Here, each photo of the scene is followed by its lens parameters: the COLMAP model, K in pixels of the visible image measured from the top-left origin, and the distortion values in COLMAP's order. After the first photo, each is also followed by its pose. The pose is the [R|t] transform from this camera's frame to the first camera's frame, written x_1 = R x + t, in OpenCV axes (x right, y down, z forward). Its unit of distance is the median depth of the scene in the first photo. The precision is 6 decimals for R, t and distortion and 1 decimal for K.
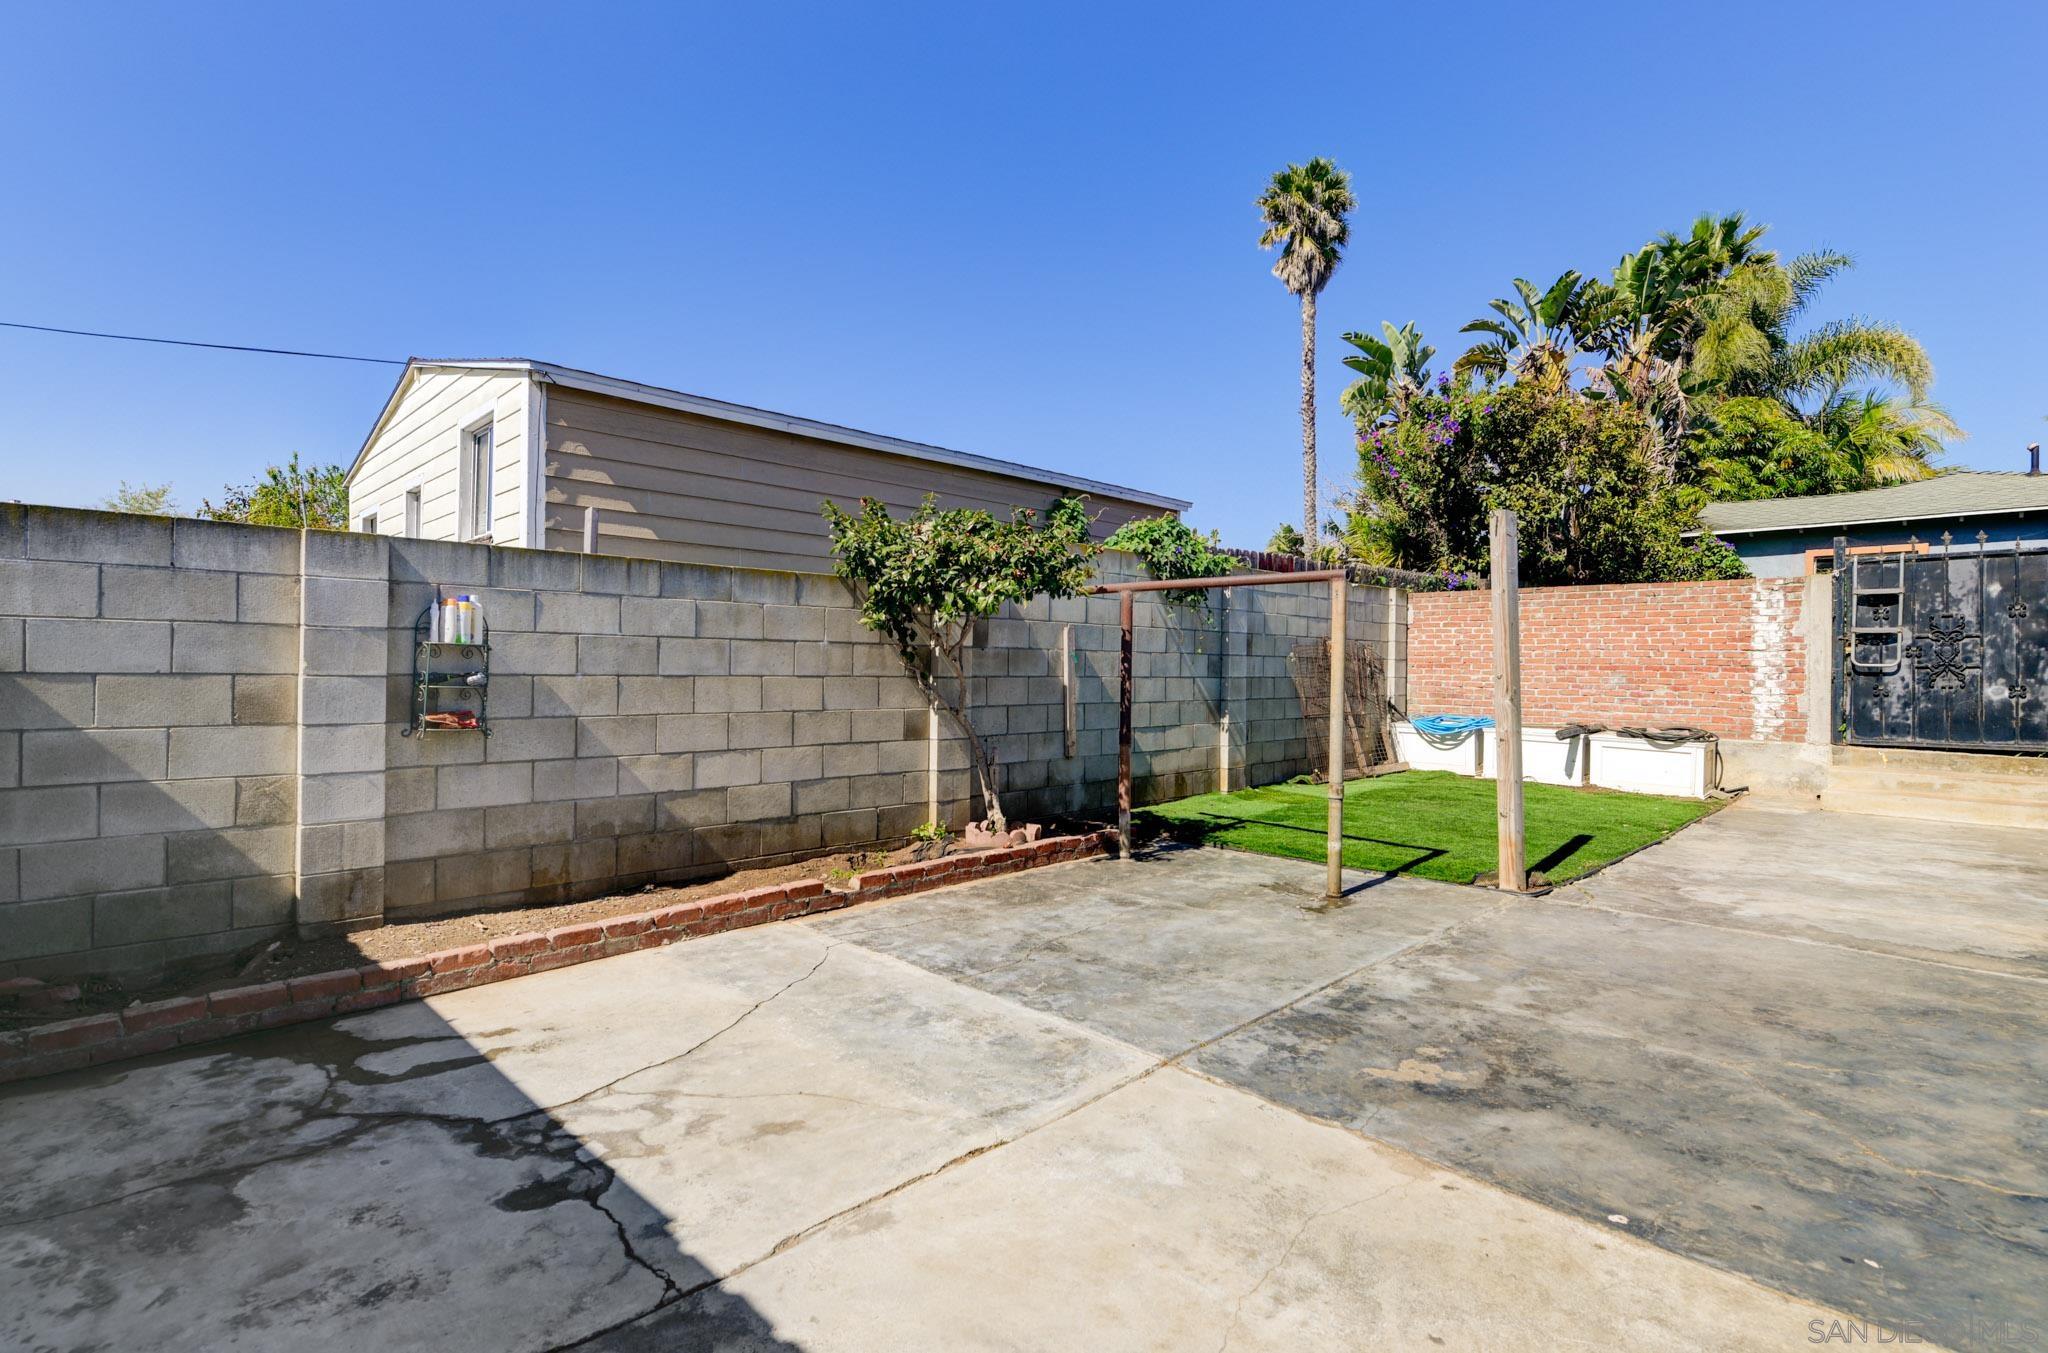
lens RADIAL K [[972.5, 0, 1041.6], [0, 972.5, 664.0], [0, 0, 1]] dist [0.004881, -0.009457]
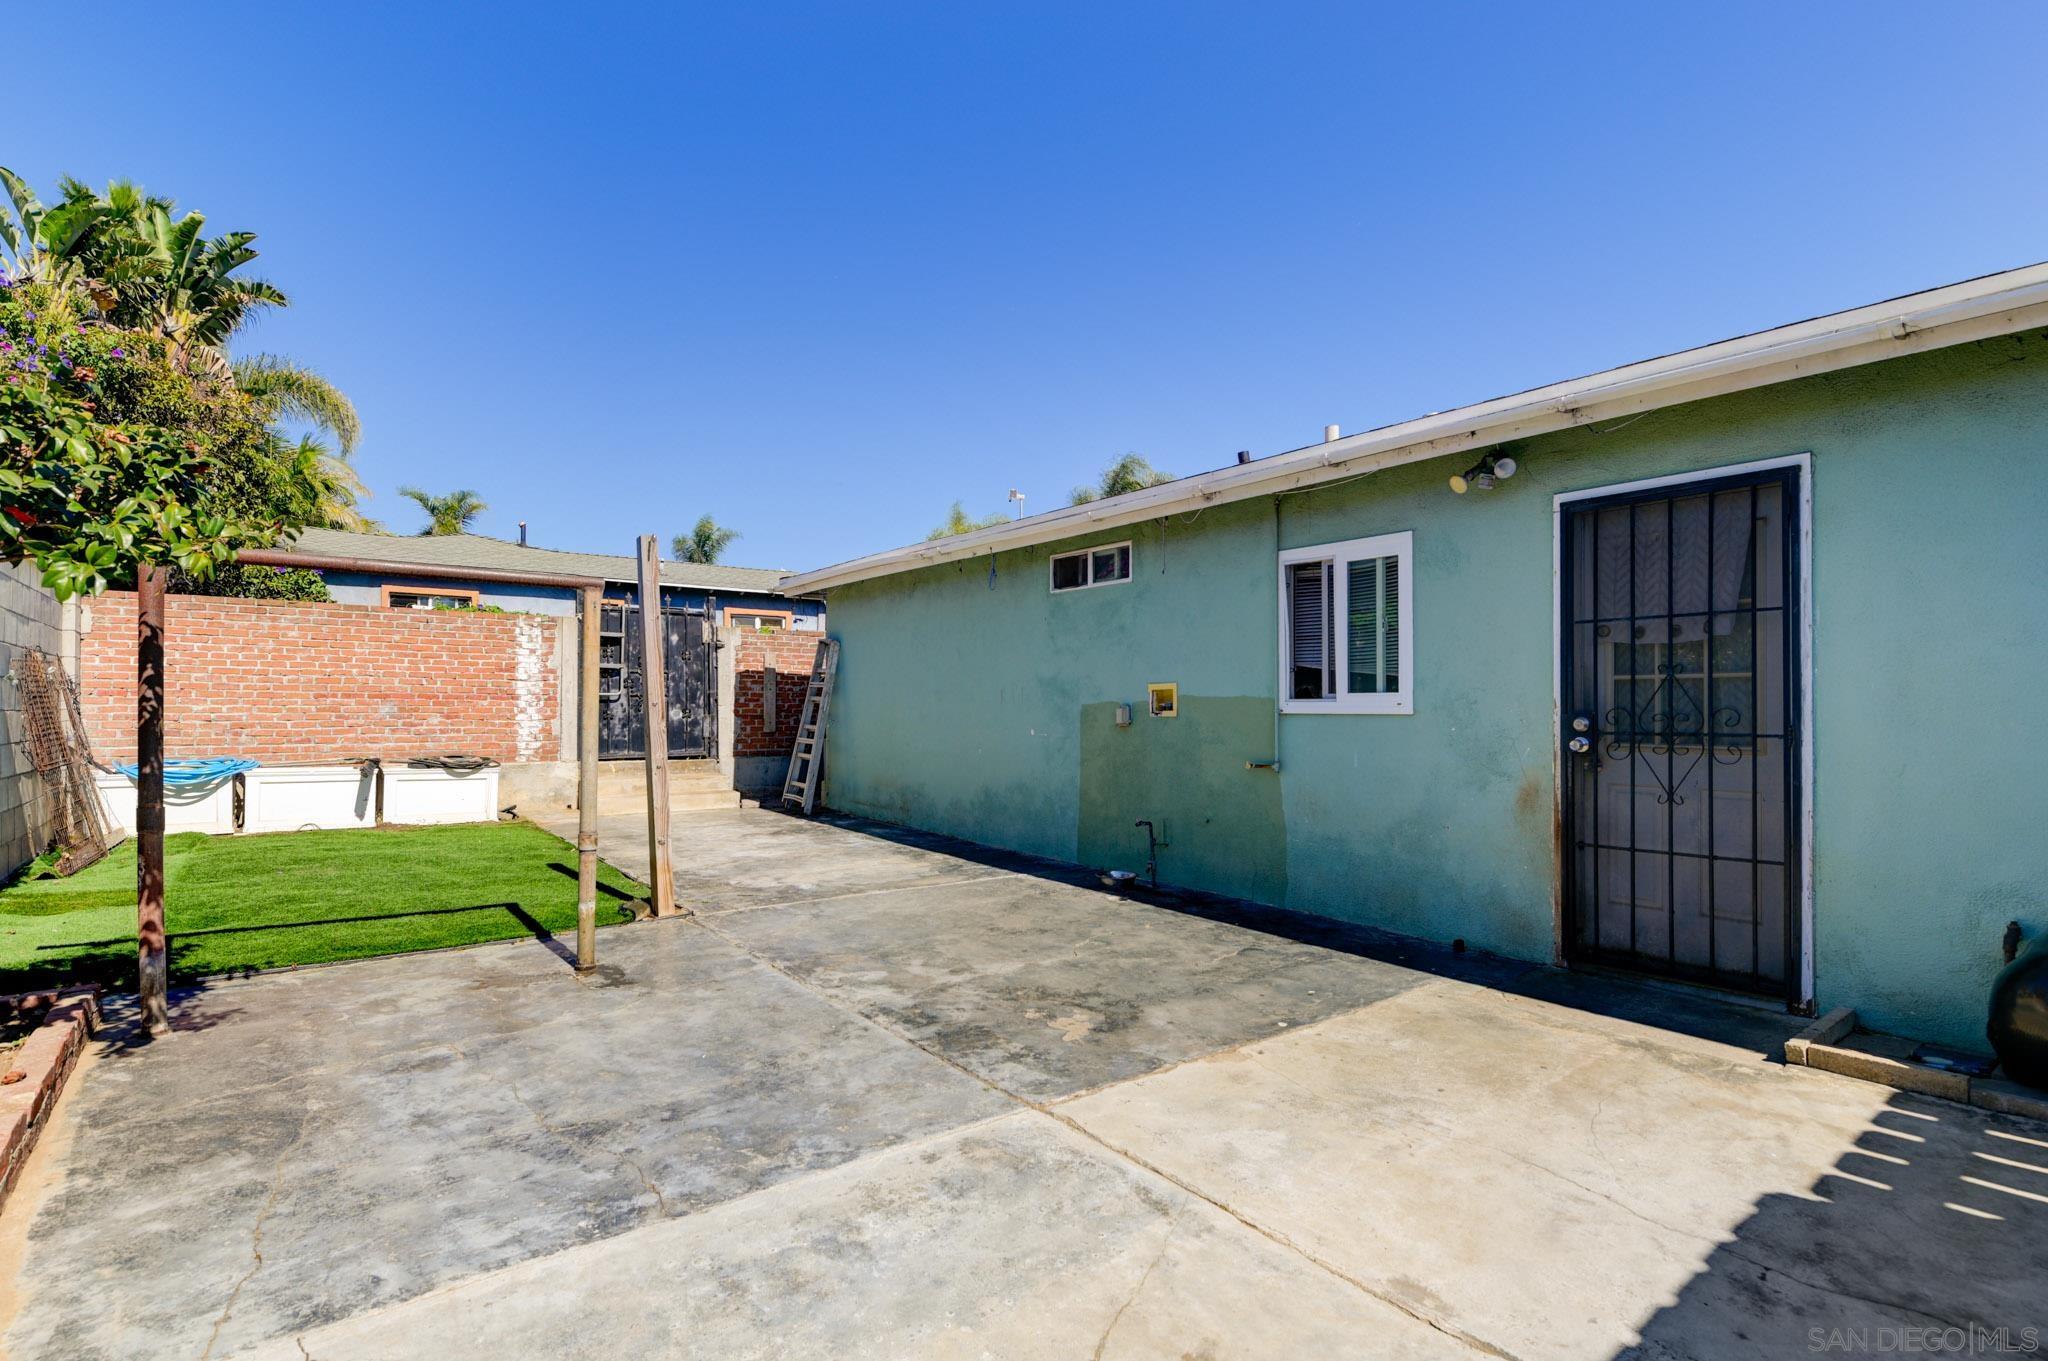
lens RADIAL K [[972.5, 0, 1001.2], [0, 972.5, 706.4], [0, 0, 1]] dist [0.004881, -0.009457]
pose [[0.138313, -0.008514, 0.990352, -0.397482], [-0.005275, 0.999943, 0.009333, 0.003562], [-0.990375, -0.006515, 0.138260, 0.440646]]
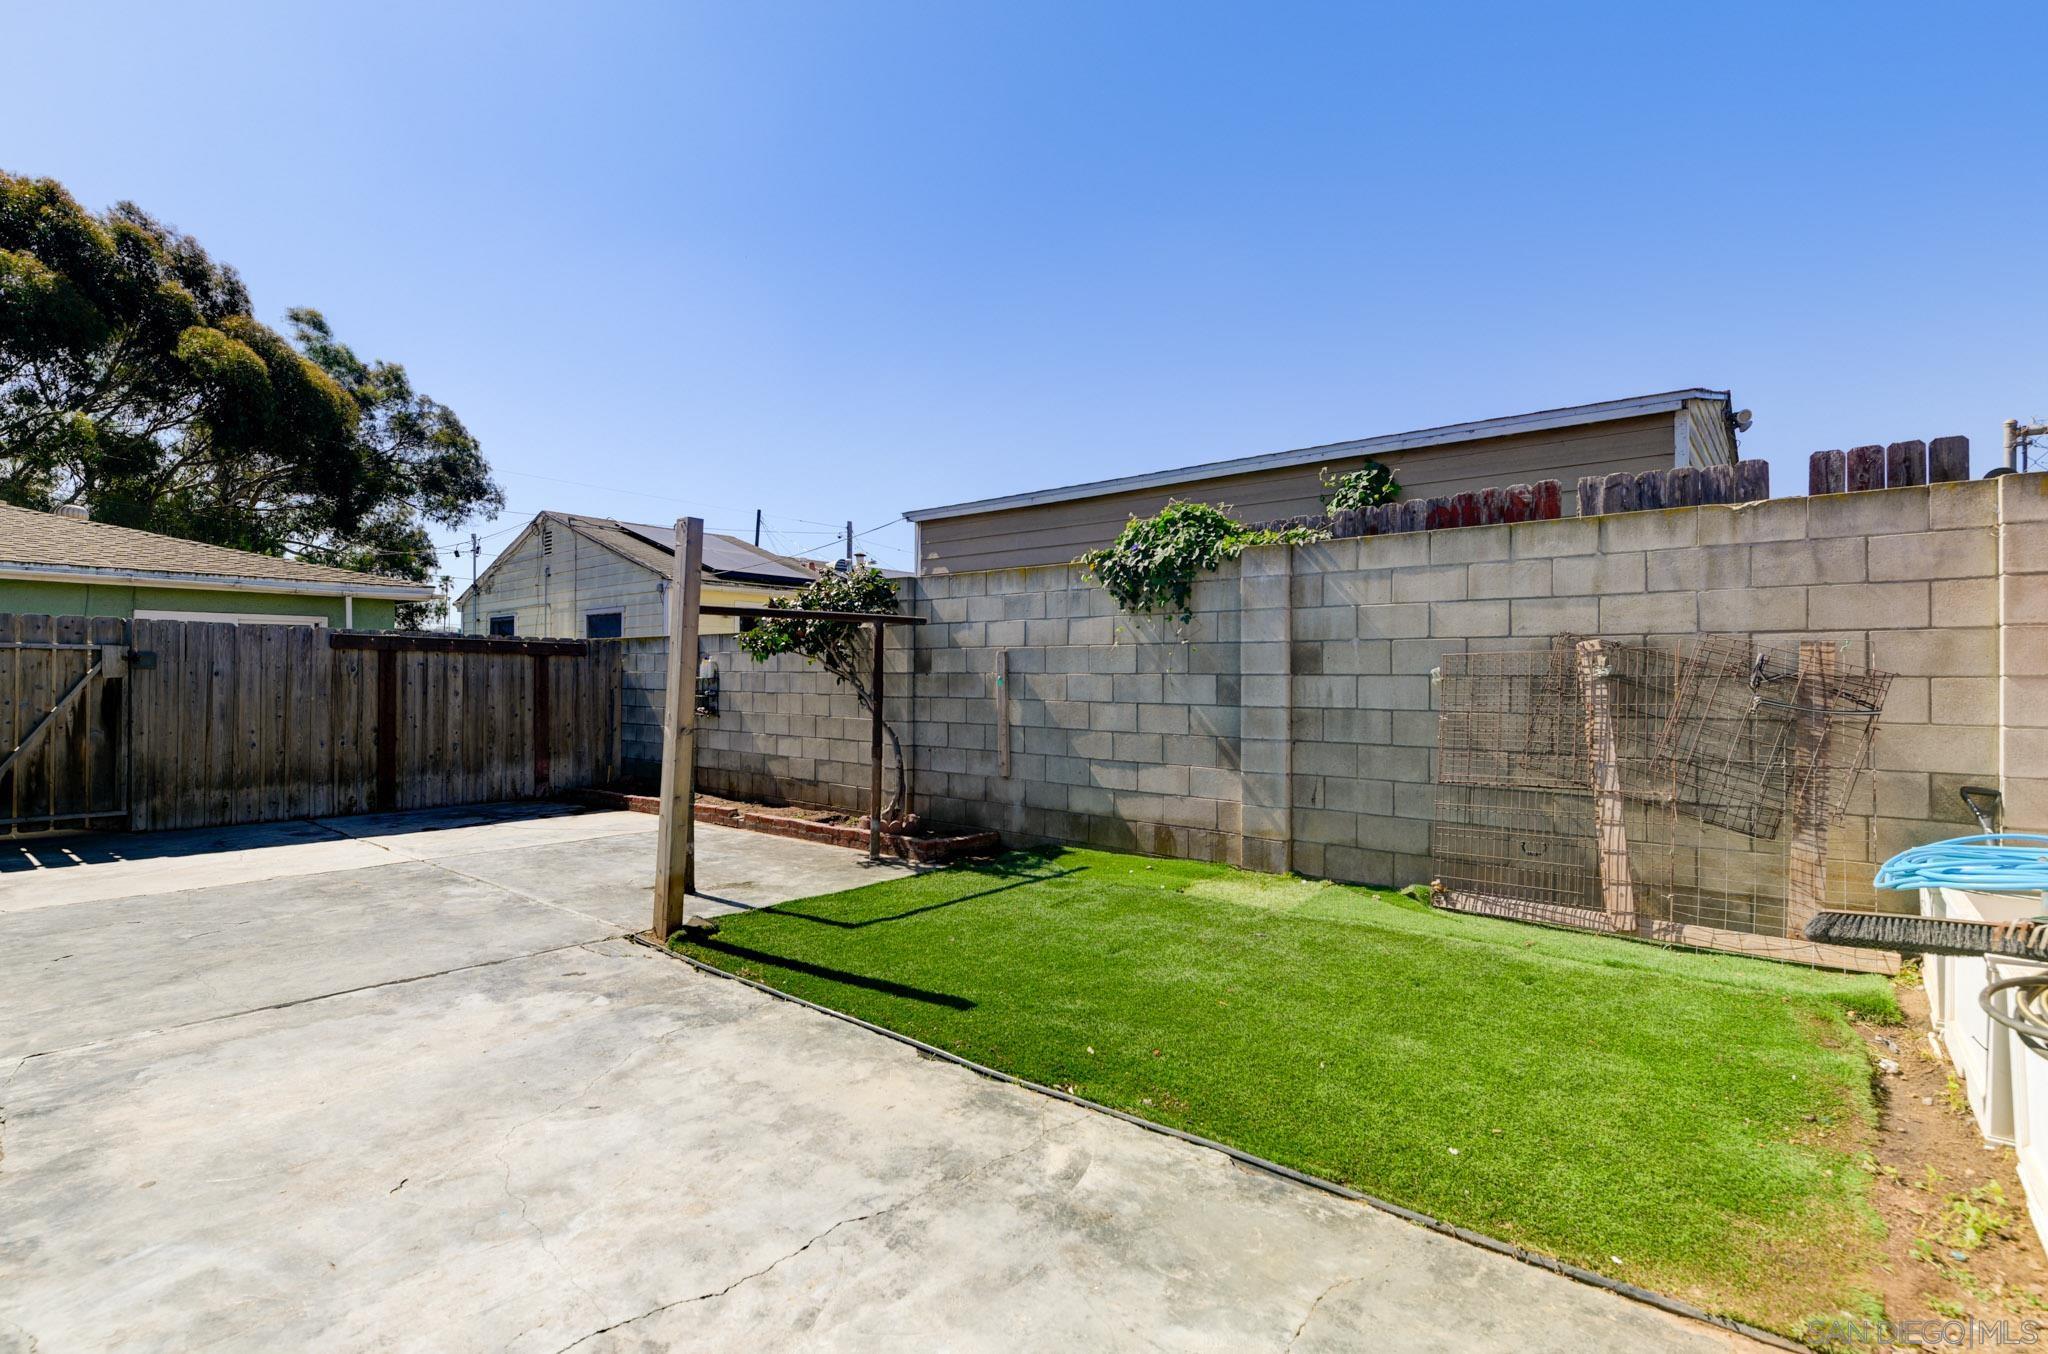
lens RADIAL K [[940.9, 0, 1009.6], [0, 940.9, 669.5], [0, 0, 1]] dist [0.000642, -0.007968]
pose [[0.069430, -0.016633, -0.997448, 1.190691], [0.000389, 0.999861, -0.016646, -0.002492], [0.997587, 0.000767, 0.069426, 1.082615]]
